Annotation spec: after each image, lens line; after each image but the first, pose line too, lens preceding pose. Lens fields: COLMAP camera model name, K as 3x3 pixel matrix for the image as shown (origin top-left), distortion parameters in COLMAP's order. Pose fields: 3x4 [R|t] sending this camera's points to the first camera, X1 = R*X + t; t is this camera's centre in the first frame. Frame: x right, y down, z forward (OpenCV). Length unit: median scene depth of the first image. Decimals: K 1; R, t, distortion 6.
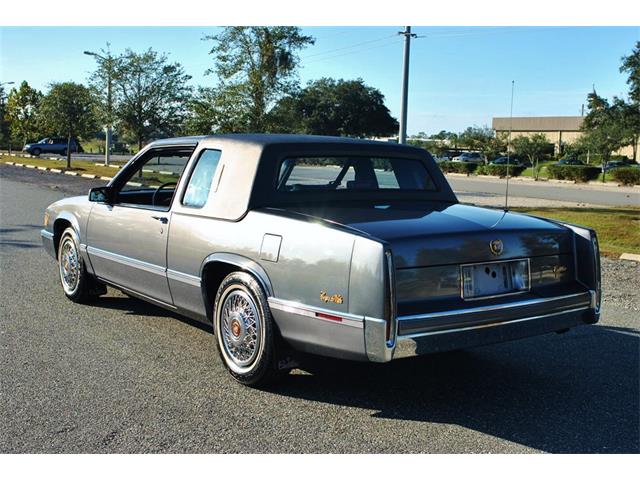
lens RADIAL K [[792.8, 0, 320.0], [0, 792.8, 240.0], [0, 0, 1]] dist [-0.074737, 0.056331]
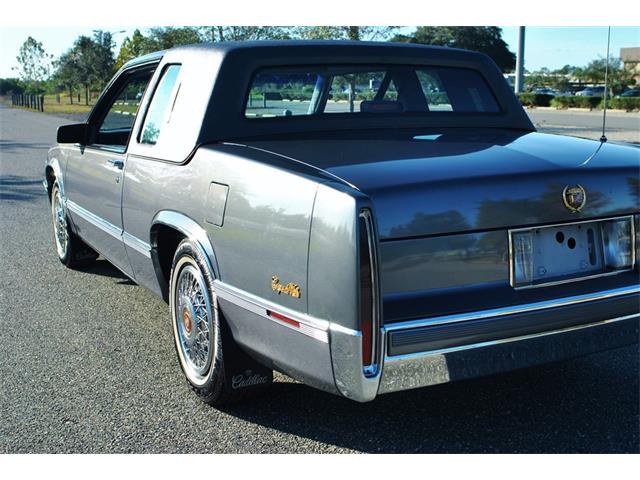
lens RADIAL K [[792.8, 0, 320.0], [0, 792.8, 240.0], [0, 0, 1]] dist [-0.074737, 0.056331]
pose [[0.988596, -0.006954, -0.150431, 0.096474], [0.017761, 0.997345, 0.070619, -0.003914], [0.149540, -0.072485, 0.986095, 0.300772]]
